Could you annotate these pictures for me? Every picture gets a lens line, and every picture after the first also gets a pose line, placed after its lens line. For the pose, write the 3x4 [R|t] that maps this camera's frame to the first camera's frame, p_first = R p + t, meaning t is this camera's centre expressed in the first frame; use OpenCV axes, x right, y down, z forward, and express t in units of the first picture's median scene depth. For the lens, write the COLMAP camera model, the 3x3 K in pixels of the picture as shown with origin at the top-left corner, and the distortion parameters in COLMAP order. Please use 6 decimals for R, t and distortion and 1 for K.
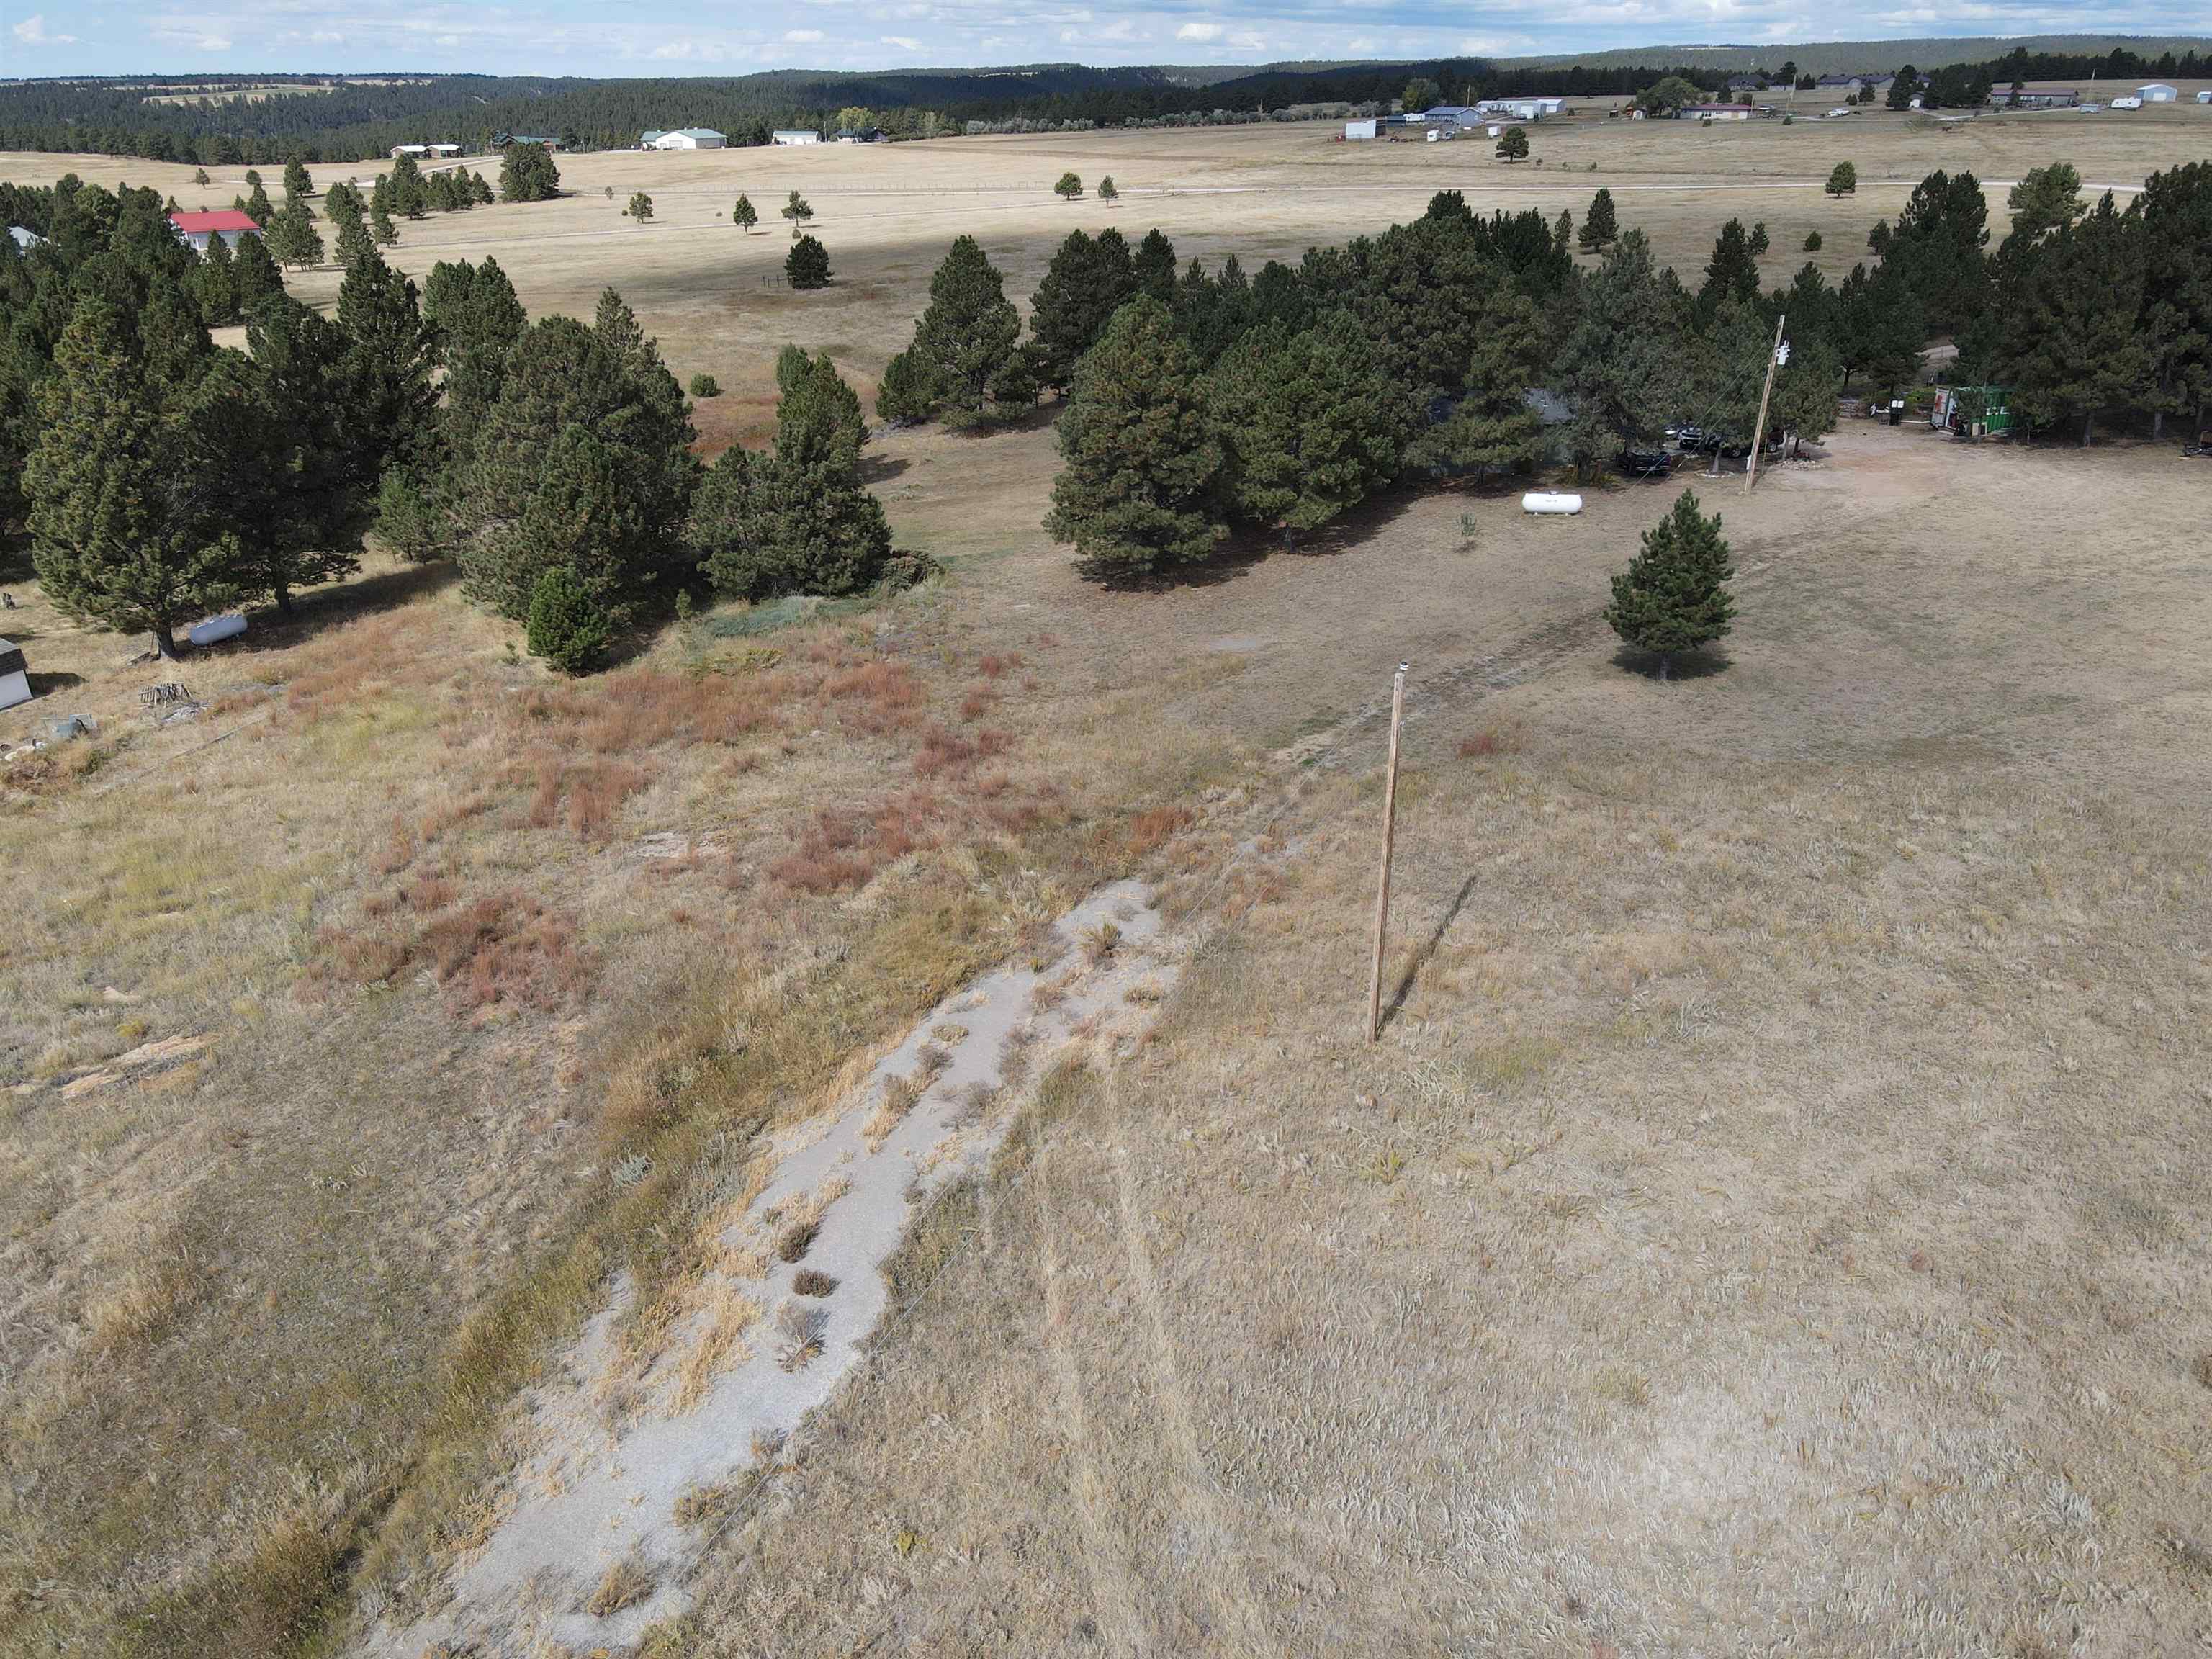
lens RADIAL K [[1588.3, 0, 1124.2], [0, 1588.3, 828.4], [0, 0, 1]] dist [0.009065, 0.006443]
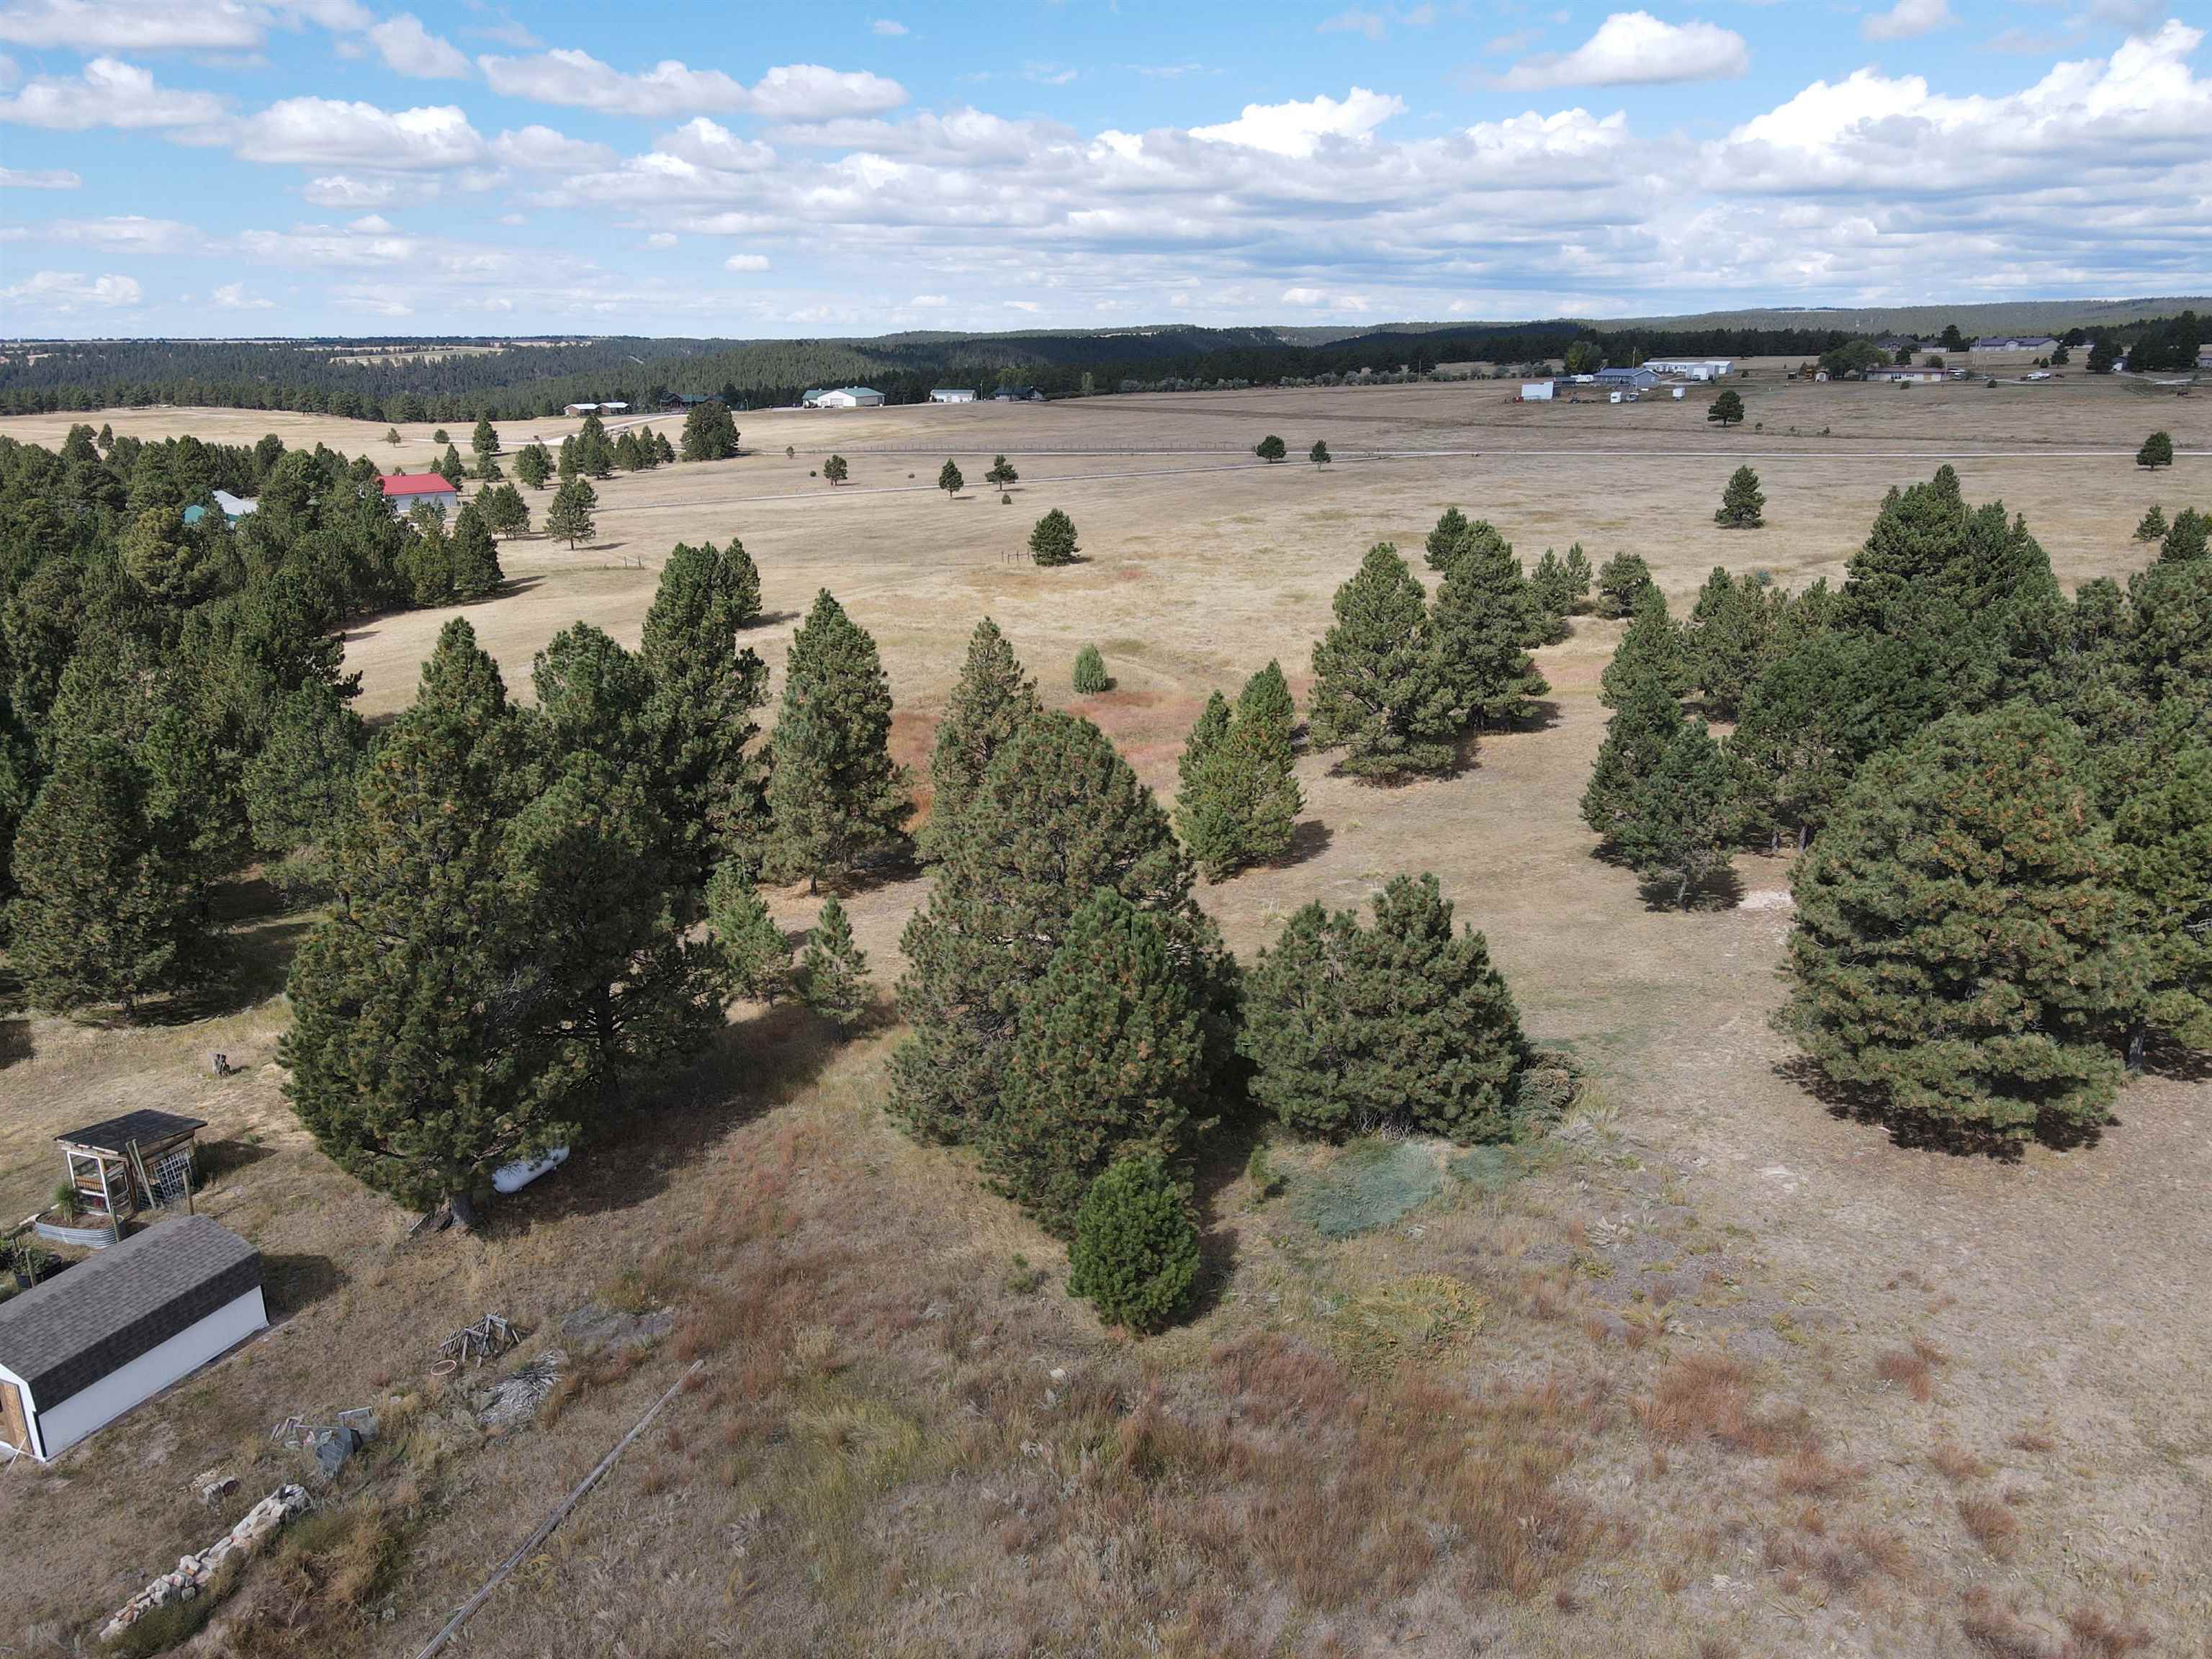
lens RADIAL K [[1568.0, 0, 1106.0], [0, 1568.0, 829.5], [0, 0, 1]] dist [-0.008321, 0.029490]
pose [[0.998027, 0.018275, -0.060069, -0.116679], [-0.026212, 0.990618, -0.134126, -0.072858], [0.057055, 0.135436, 0.989142, 0.138501]]
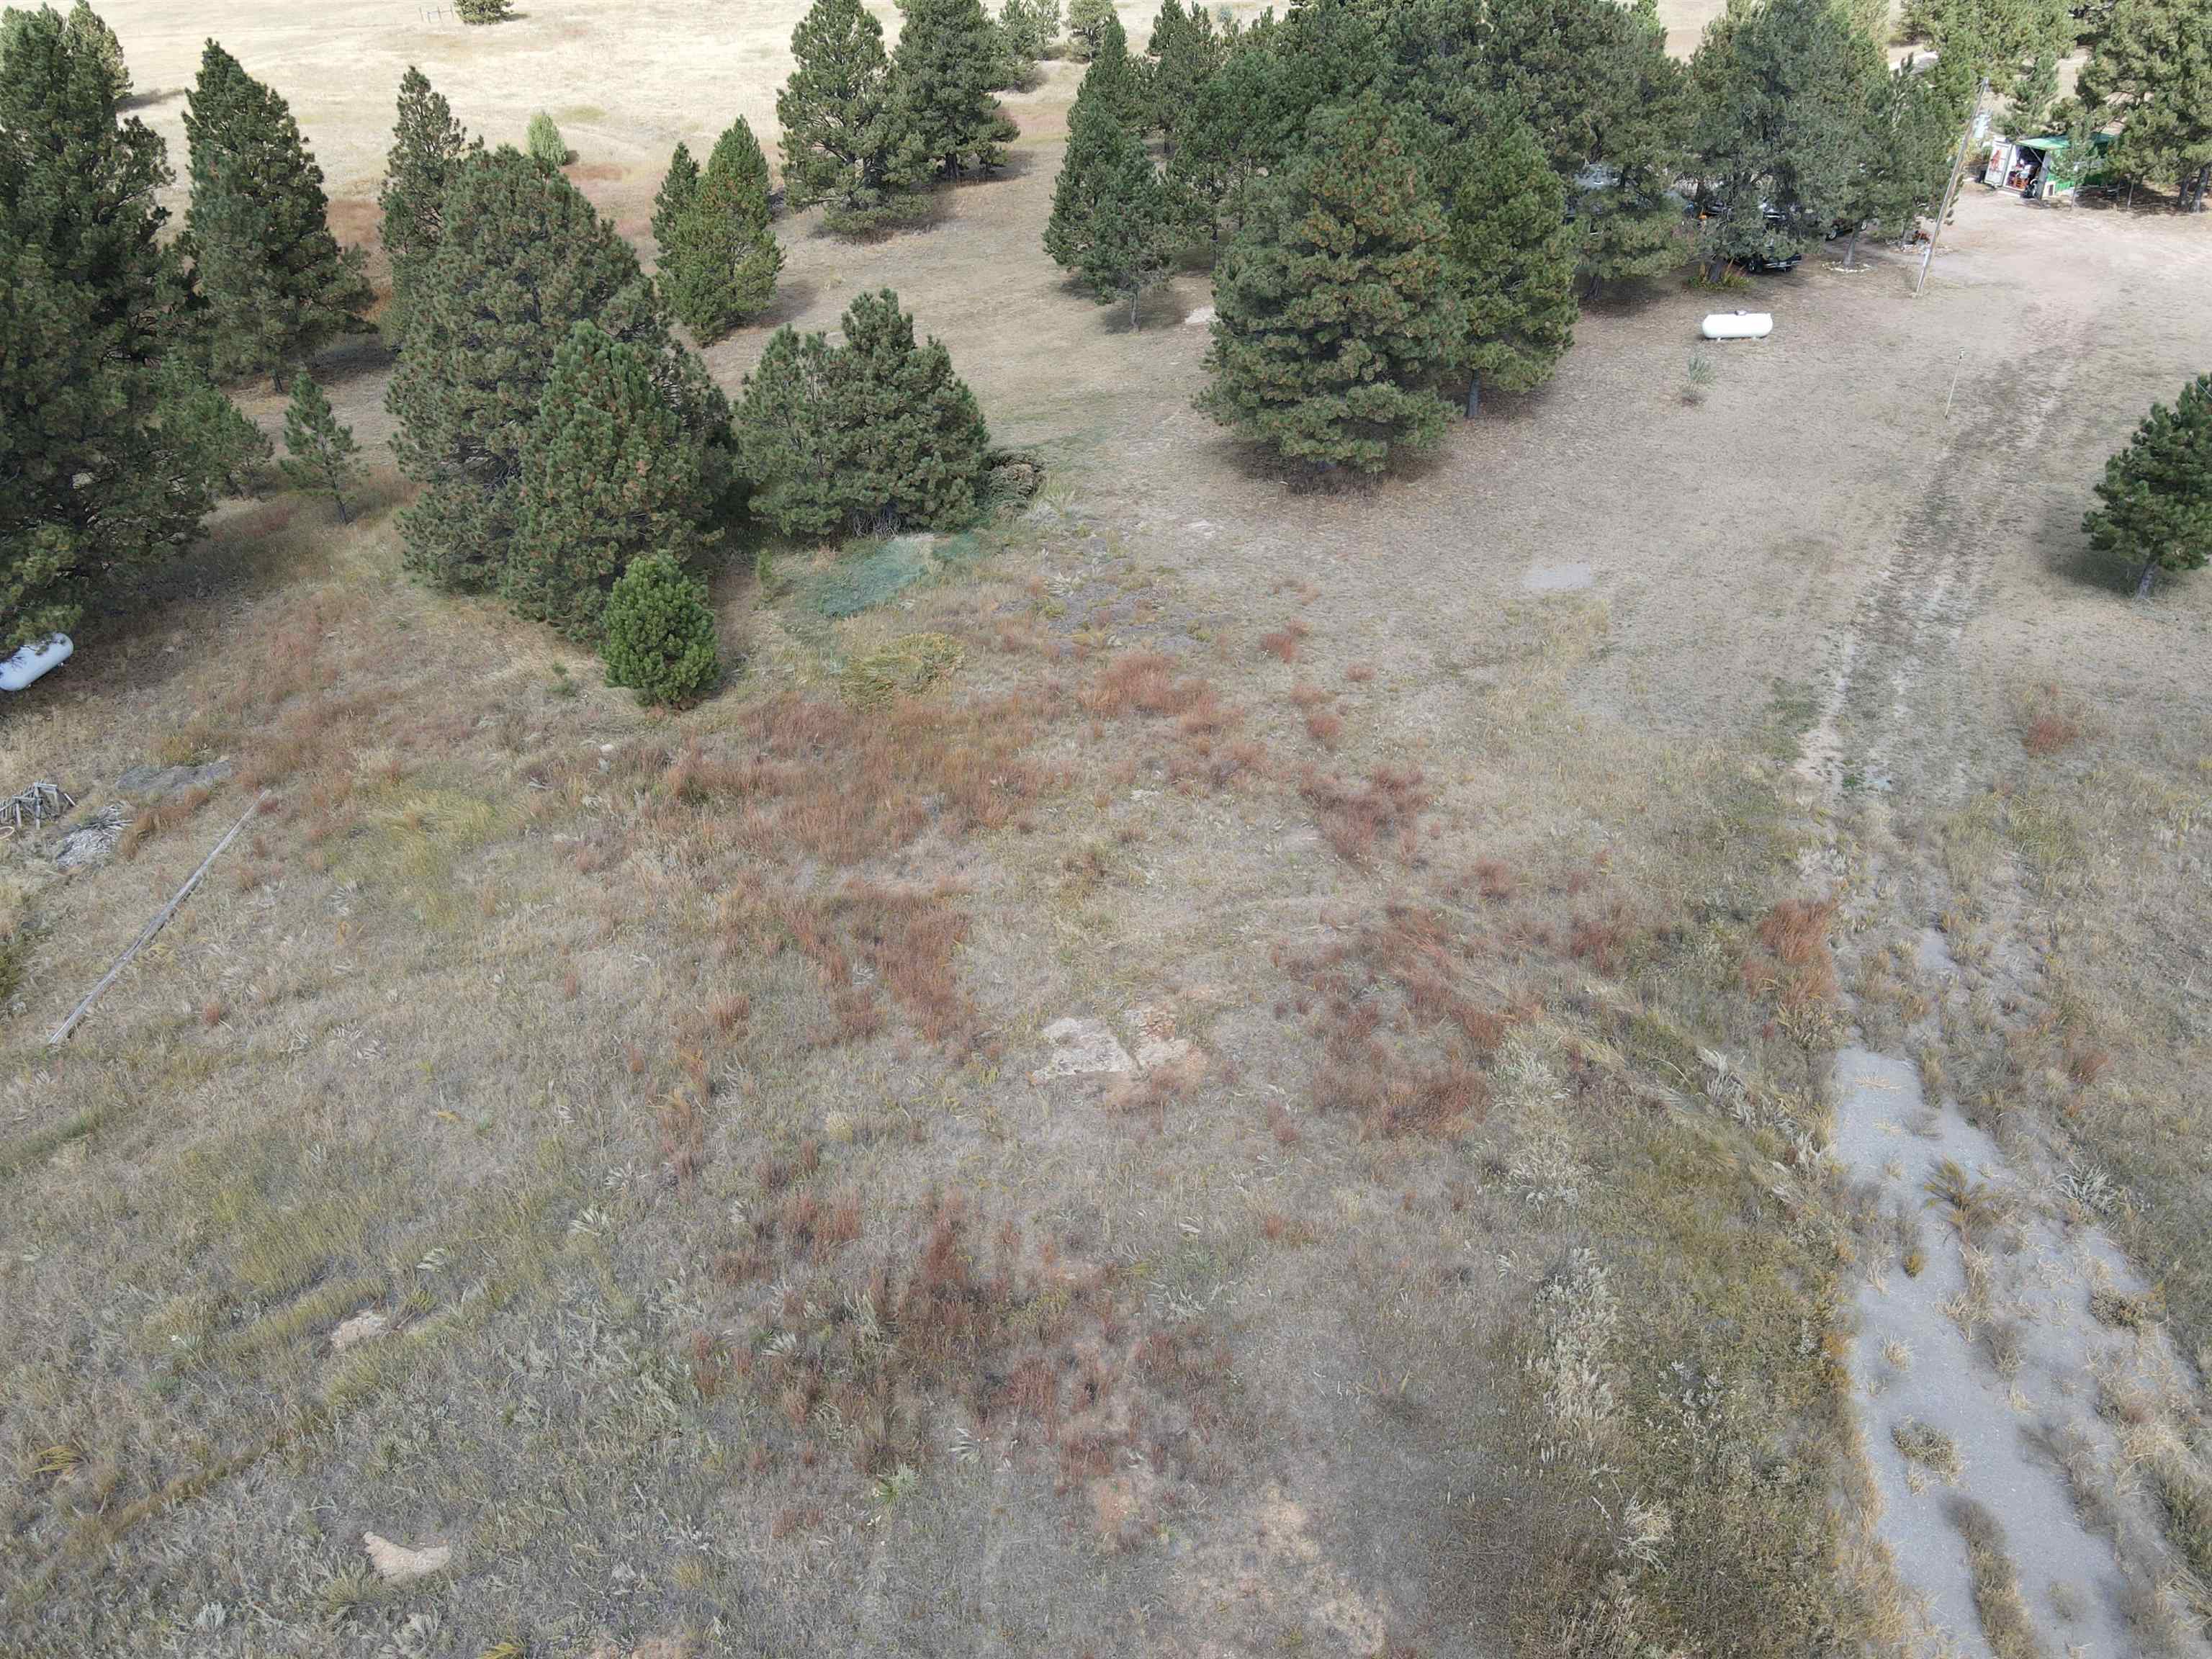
lens RADIAL K [[1568.7, 0, 1080.6], [0, 1568.7, 804.9], [0, 0, 1]] dist [0.013217, 0.007501]
pose [[0.973456, -0.120914, 0.194327, -0.111519], [0.089564, 0.982597, 0.162732, -0.053779], [-0.210622, -0.141008, 0.967344, 0.104433]]
